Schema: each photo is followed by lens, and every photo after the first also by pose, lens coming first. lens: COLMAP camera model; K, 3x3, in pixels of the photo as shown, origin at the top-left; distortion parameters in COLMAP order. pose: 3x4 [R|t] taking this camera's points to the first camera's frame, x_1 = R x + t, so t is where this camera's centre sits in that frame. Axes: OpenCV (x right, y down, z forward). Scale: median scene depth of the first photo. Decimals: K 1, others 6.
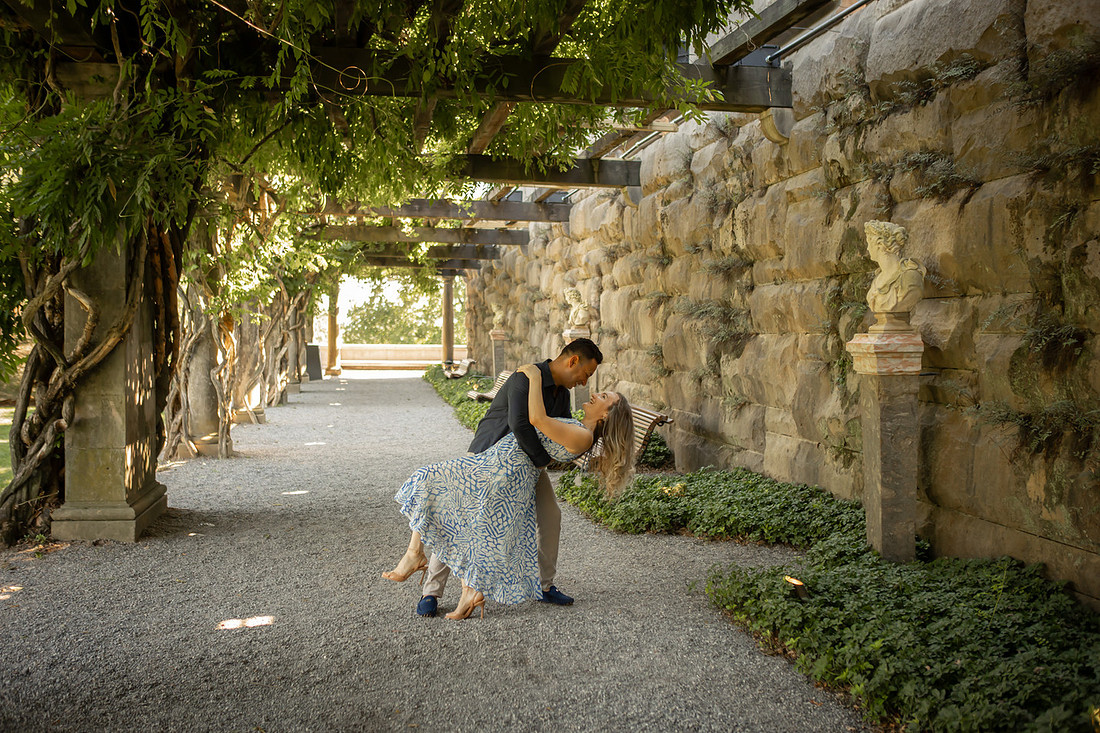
lens RADIAL K [[1236.5, 0, 550.0], [0, 1236.5, 366.5], [0, 0, 1]] dist [-0.036303, 0.016796]
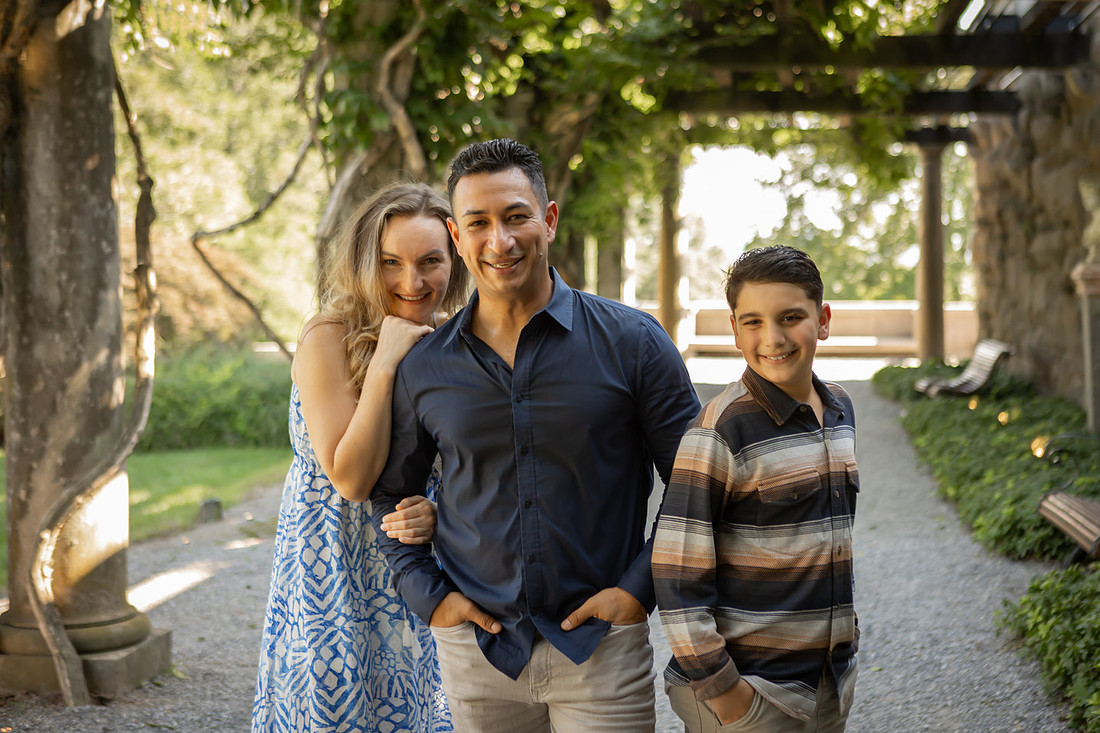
lens RADIAL K [[2128.7, 0, 550.0], [0, 2128.7, 366.5], [0, 0, 1]] dist [0.011403, 0.000765]
pose [[0.967889, 0.000813, -0.251376, -0.150994], [0.002684, 0.999904, 0.013570, -0.037616], [0.251363, -0.013809, 0.967794, 1.504734]]
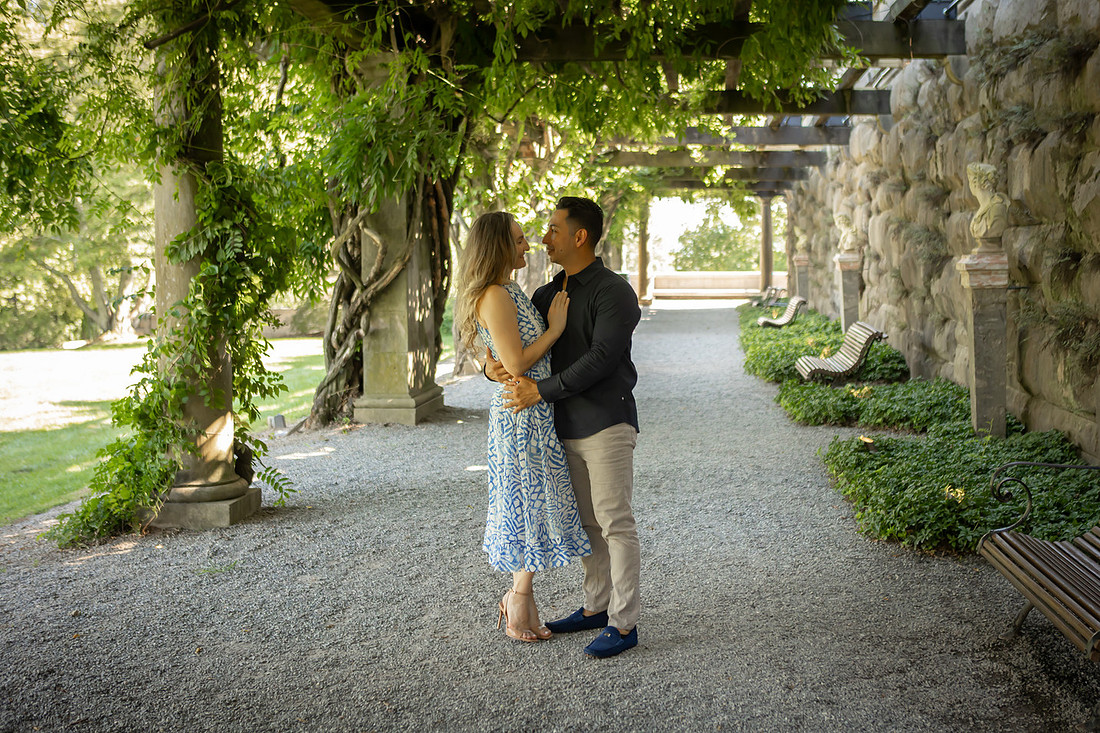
lens RADIAL K [[1404.7, 0, 550.0], [0, 1404.7, 366.5], [0, 0, 1]] dist [-0.102106, 0.033146]
pose [[0.967915, 0.005038, -0.251228, 0.148837], [0.007201, 0.998832, 0.047777, 0.011306], [0.251176, -0.048053, 0.966748, -0.337387]]
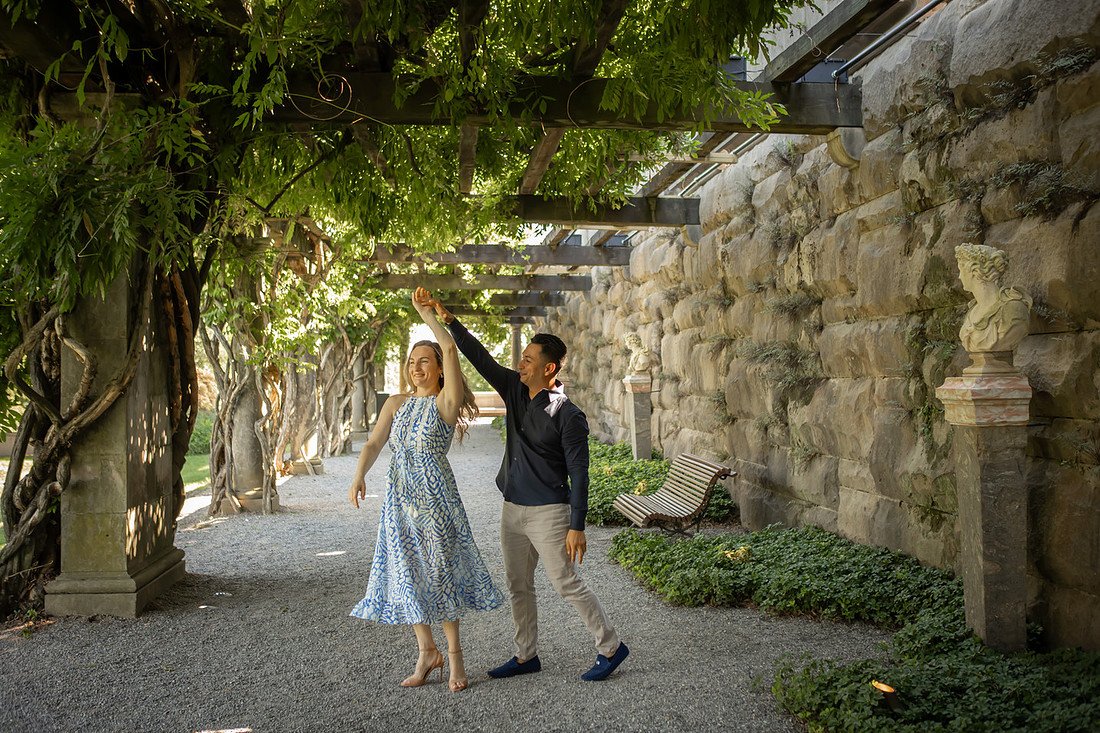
lens RADIAL K [[1198.9, 0, 550.0], [0, 1198.9, 366.5], [0, 0, 1]] dist [-0.033766, 0.037470]
pose [[0.998162, -0.012792, -0.059237, 0.018152], [0.010568, 0.999233, -0.037698, -0.004544], [0.059674, 0.037003, 0.997532, 0.123211]]
